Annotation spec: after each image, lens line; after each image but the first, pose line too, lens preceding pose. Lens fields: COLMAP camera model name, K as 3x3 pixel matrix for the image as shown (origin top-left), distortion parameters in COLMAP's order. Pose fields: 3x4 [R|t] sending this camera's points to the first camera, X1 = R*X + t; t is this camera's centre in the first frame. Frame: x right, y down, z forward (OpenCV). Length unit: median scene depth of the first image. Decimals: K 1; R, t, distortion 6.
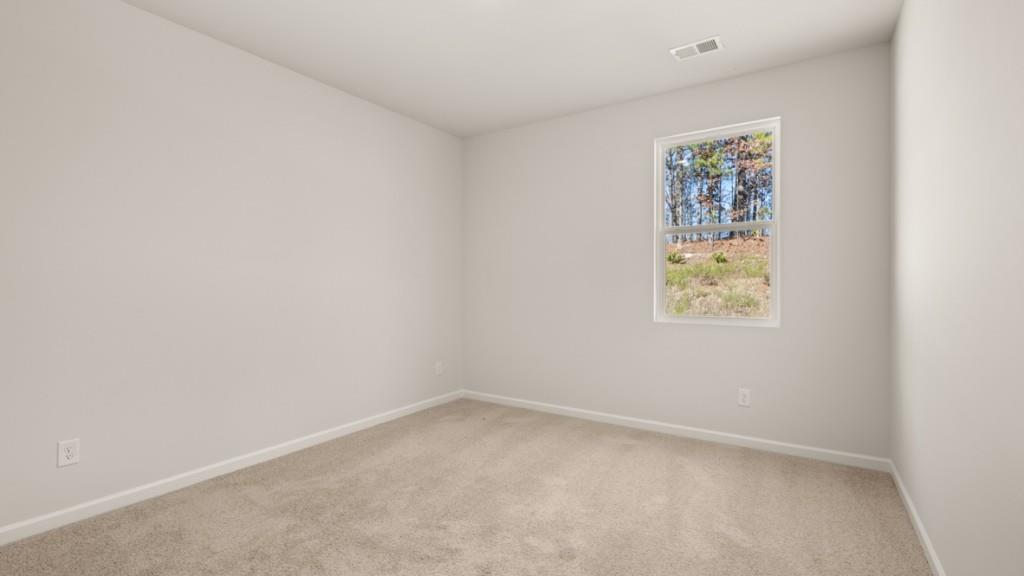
lens RADIAL K [[470.0, 0, 512.0], [0, 470.0, 288.0], [0, 0, 1]] dist [-0.001615, -0.000137]
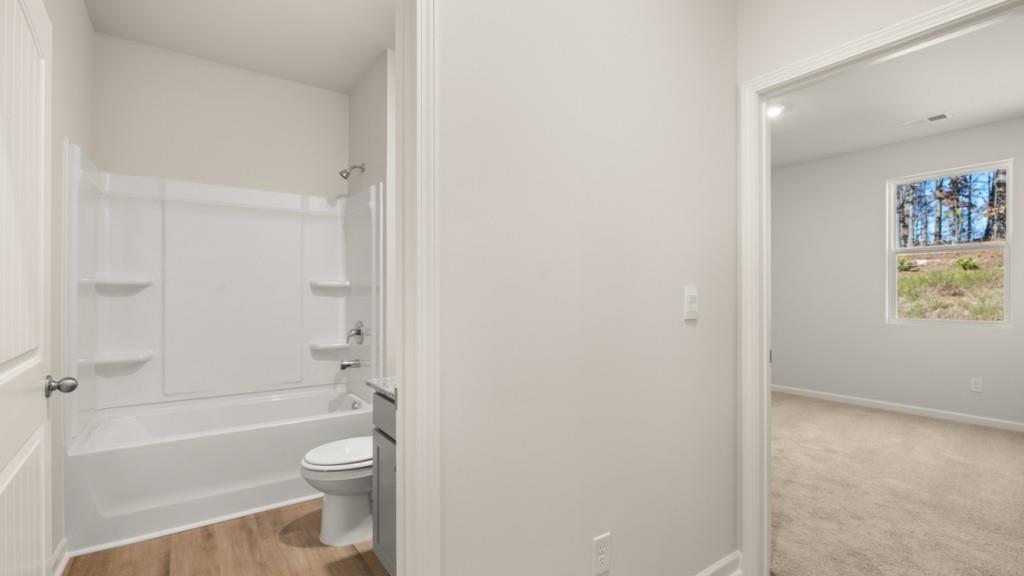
lens RADIAL K [[467.6, 0, 507.0], [0, 467.6, 294.2], [0, 0, 1]] dist [0.000957, 0.000561]
pose [[0.933351, 0.001934, -0.358961, -0.040860], [-0.004759, 0.999964, -0.006986, 0.001308], [0.358935, 0.008229, 0.933326, -0.111802]]
